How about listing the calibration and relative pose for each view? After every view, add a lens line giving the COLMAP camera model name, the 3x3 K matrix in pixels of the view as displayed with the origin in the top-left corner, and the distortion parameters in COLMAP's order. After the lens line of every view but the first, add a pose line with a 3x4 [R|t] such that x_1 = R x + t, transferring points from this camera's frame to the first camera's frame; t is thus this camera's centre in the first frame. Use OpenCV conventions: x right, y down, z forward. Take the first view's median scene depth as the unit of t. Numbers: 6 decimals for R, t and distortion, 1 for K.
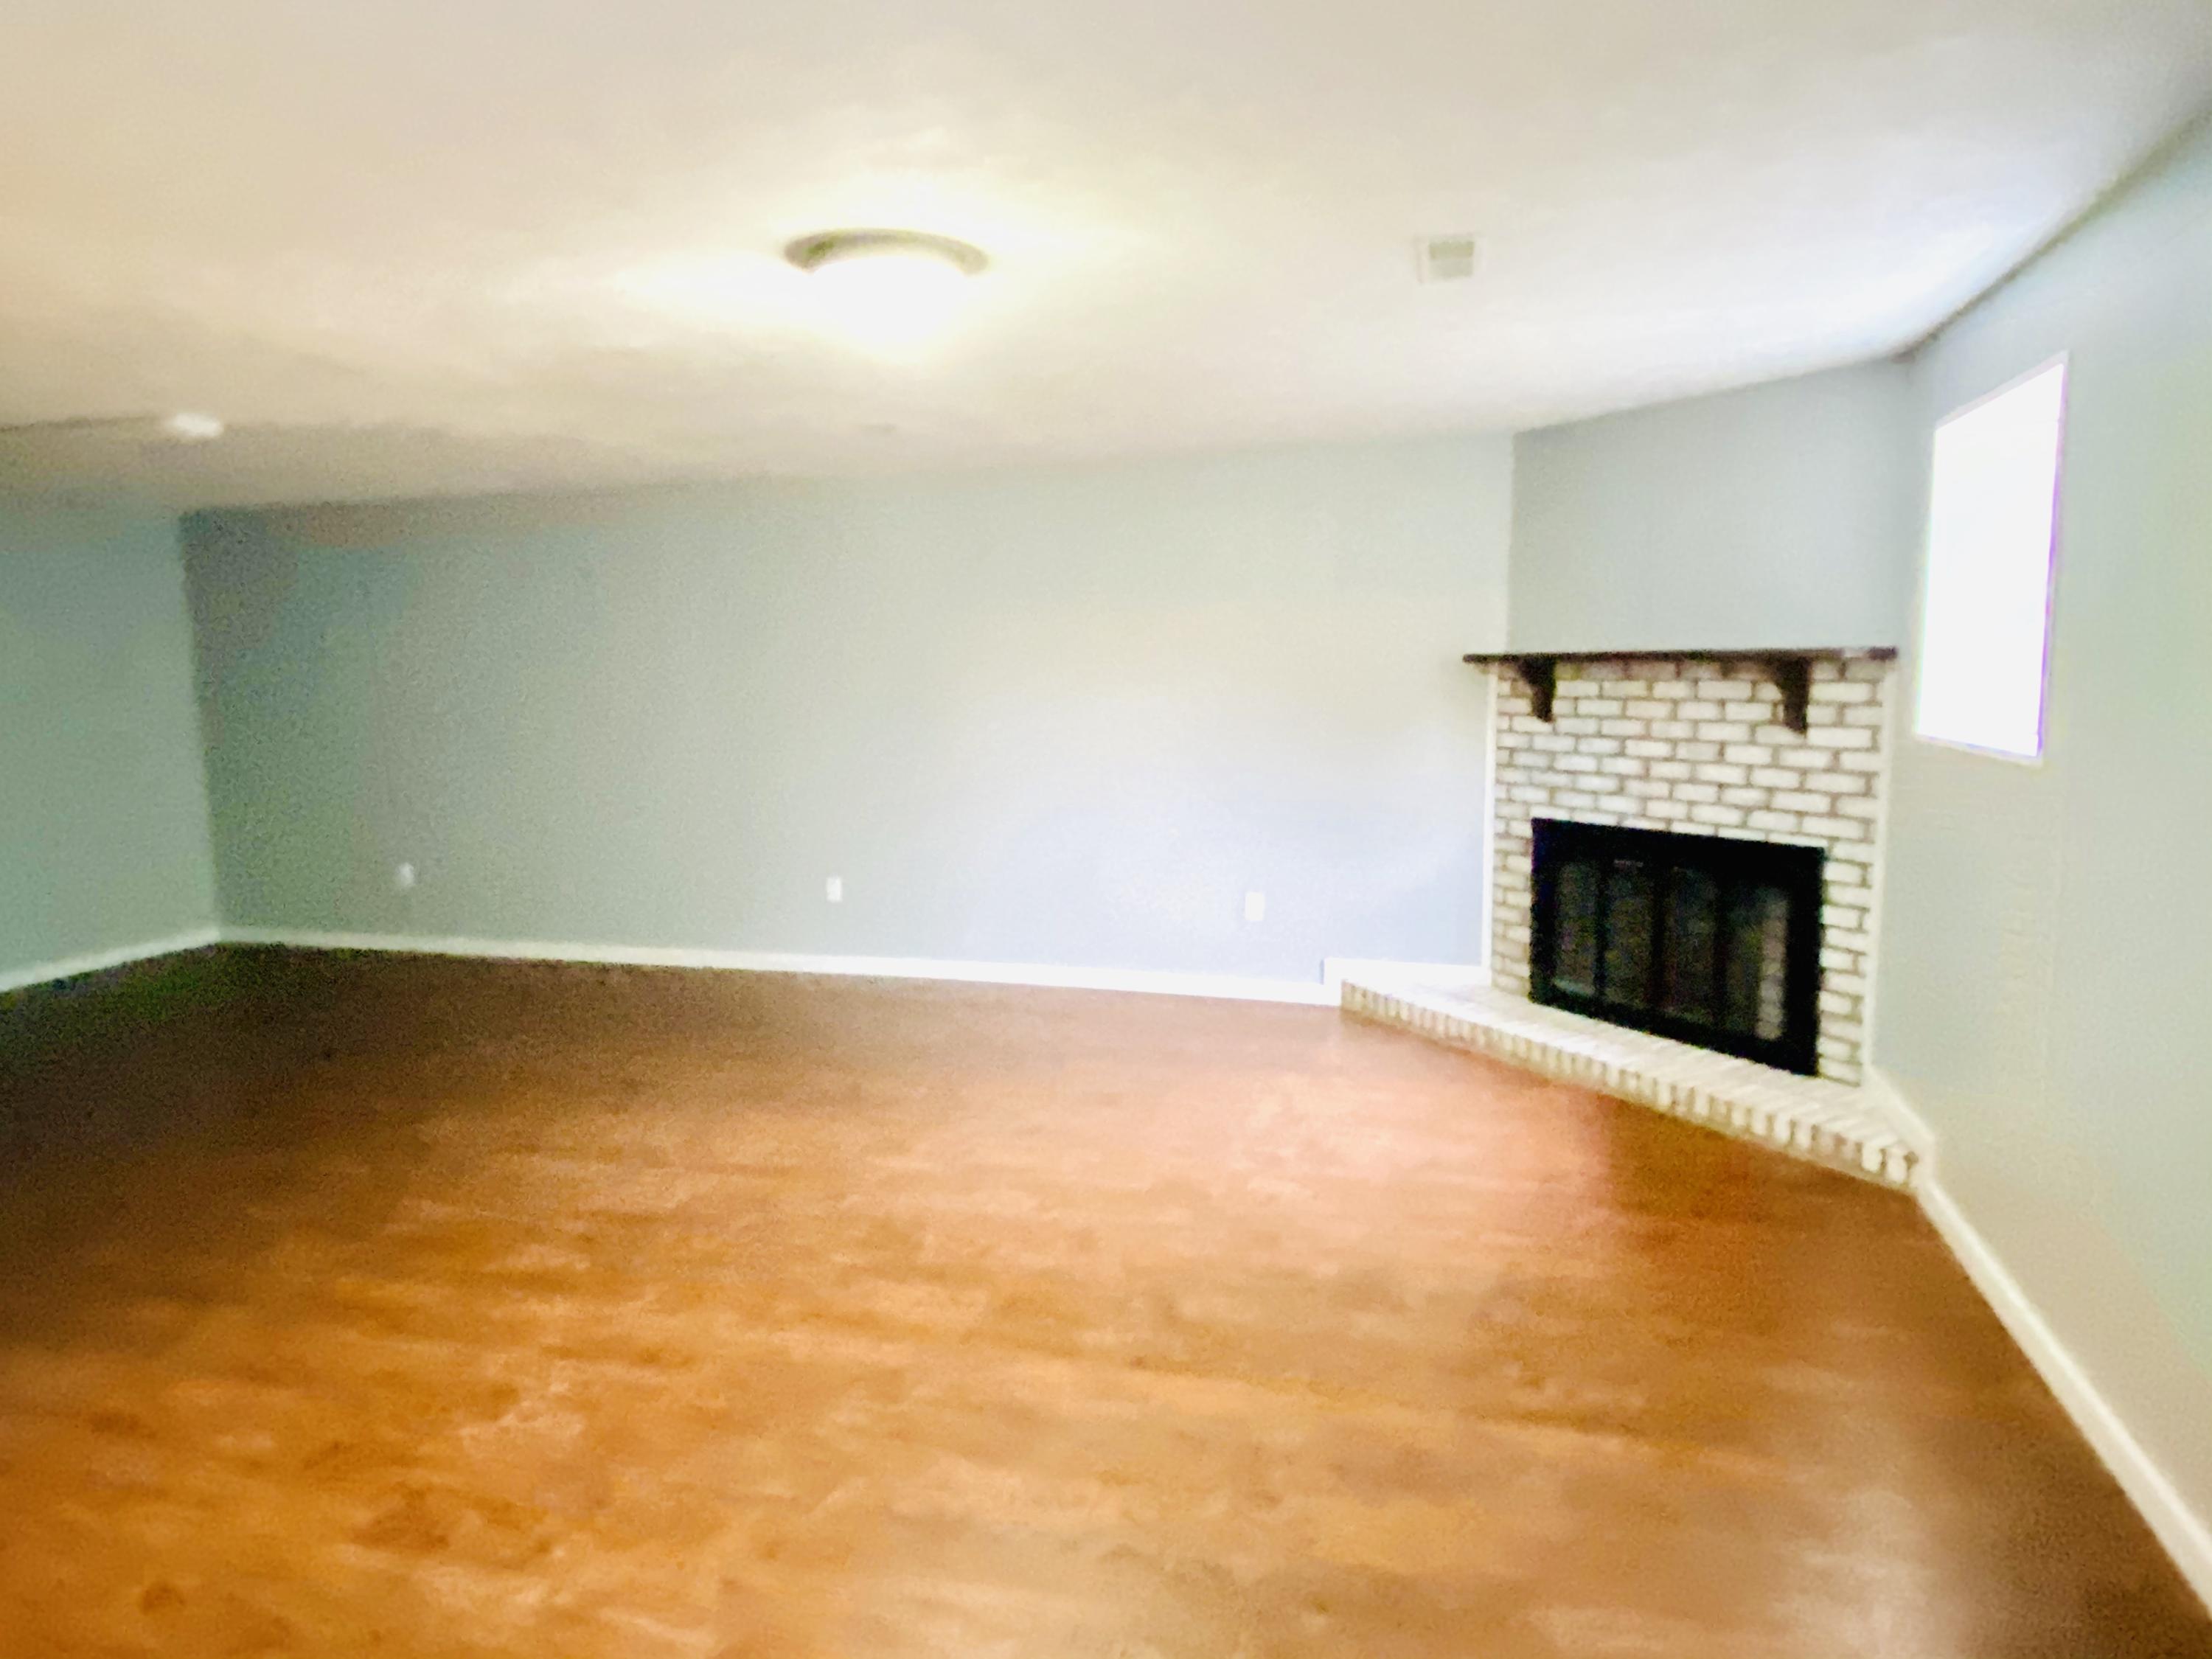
lens RADIAL K [[1343.7, 0, 1106.0], [0, 1343.7, 829.5], [0, 0, 1]] dist [0.113844, -0.173424]
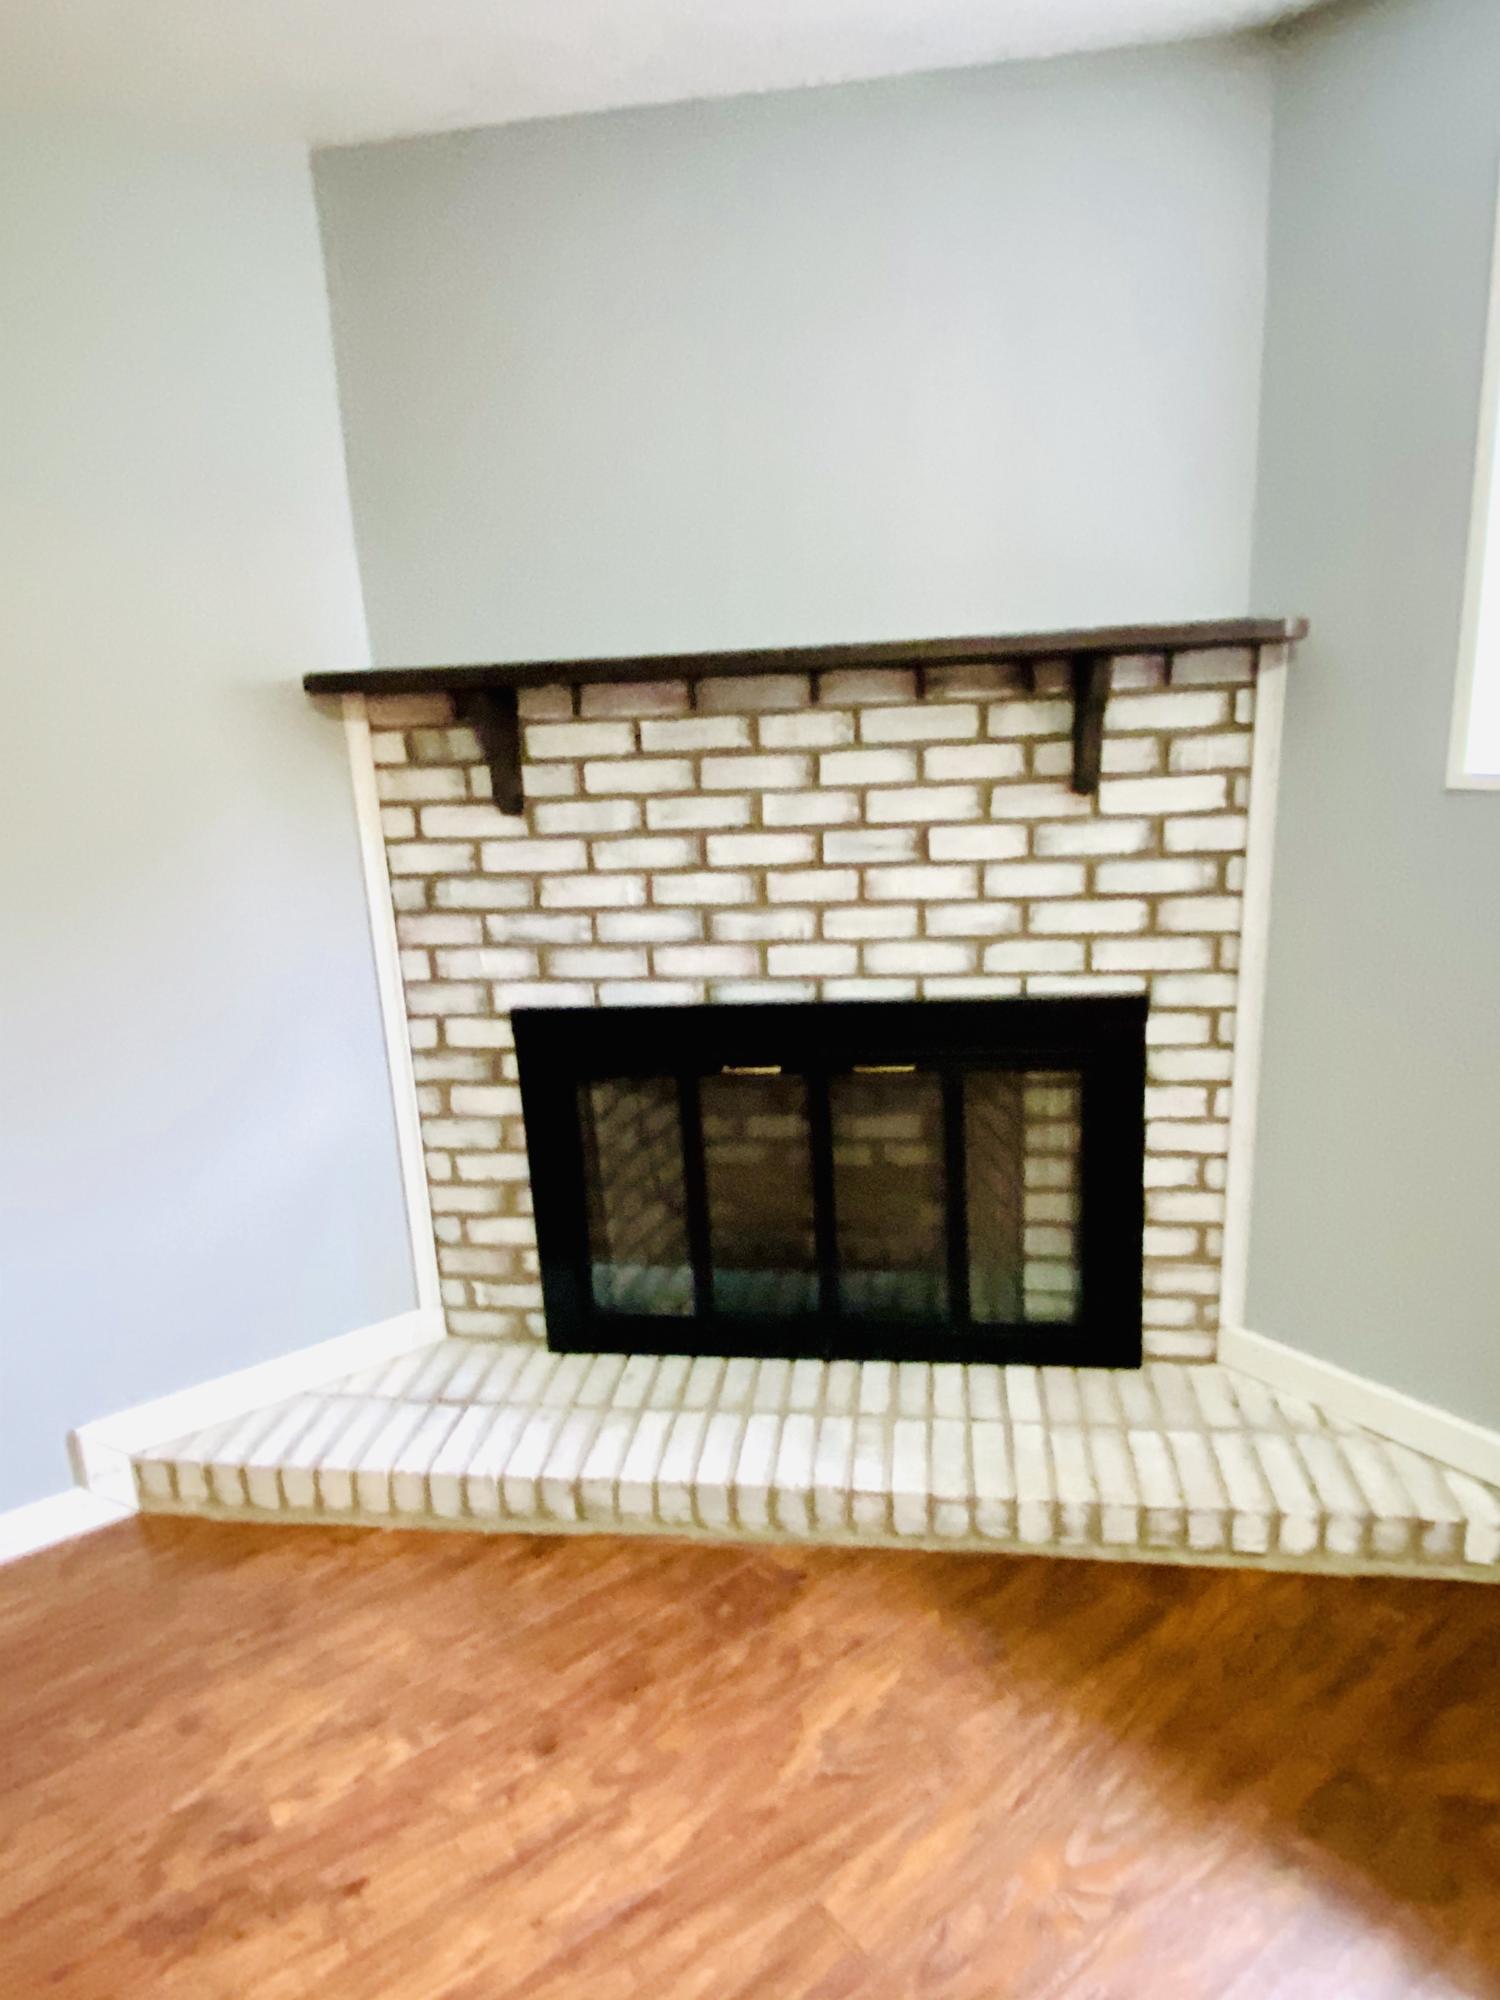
lens RADIAL K [[1214.9, 0, 750.0], [0, 1214.9, 1000.0], [0, 0, 1]] dist [0.113844, -0.173424]
pose [[0.606318, -0.220546, 0.764028, 0.032081], [0.142327, 0.975355, 0.168601, -0.086017], [-0.782382, 0.006517, 0.622764, 0.750562]]
